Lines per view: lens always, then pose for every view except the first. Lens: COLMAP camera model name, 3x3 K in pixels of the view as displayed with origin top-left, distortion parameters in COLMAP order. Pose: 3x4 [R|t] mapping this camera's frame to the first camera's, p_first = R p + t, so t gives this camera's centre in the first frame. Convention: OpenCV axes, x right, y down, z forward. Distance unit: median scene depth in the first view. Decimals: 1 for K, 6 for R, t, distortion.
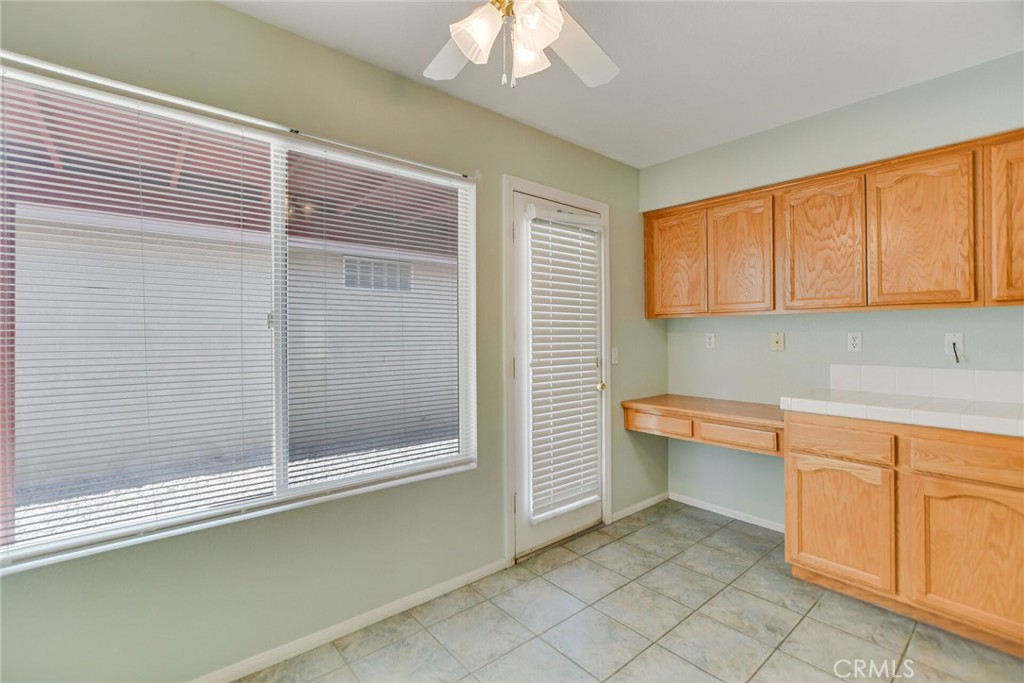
lens RADIAL K [[440.7, 0, 509.7], [0, 440.7, 338.4], [0, 0, 1]] dist [-0.025082, -0.000076]
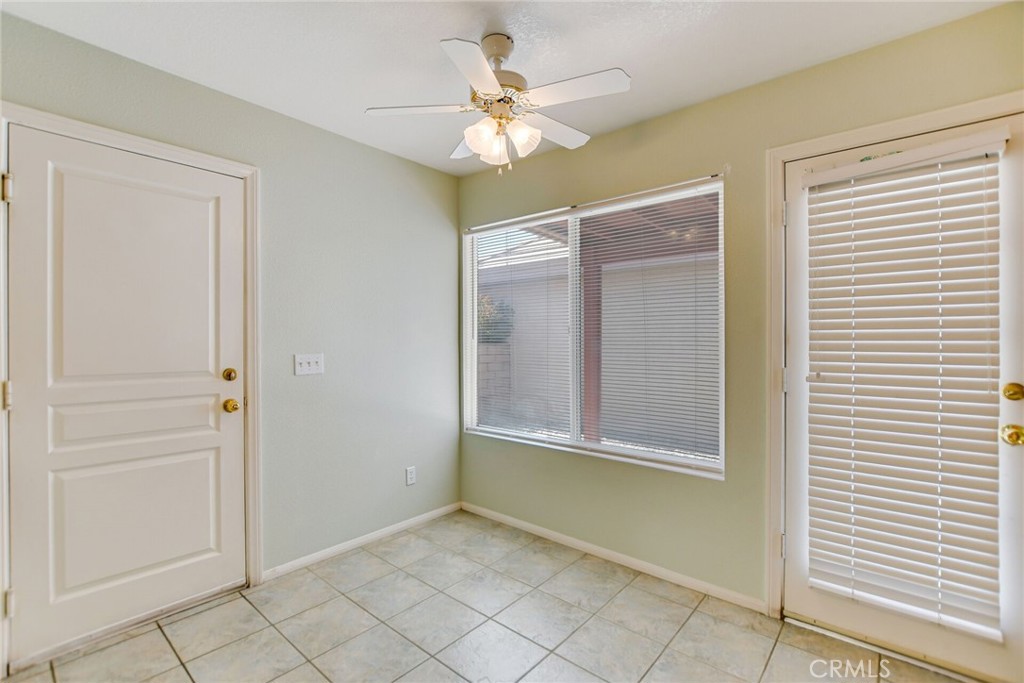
lens RADIAL K [[457.2, 0, 508.6], [0, 457.2, 340.7], [0, 0, 1]] dist [-0.027649, 0.007795]
pose [[0.175482, 0.006339, -0.984462, 0.806442], [-0.002632, 0.999979, 0.005969, -0.011289], [0.984479, 0.001543, 0.175495, 0.376362]]
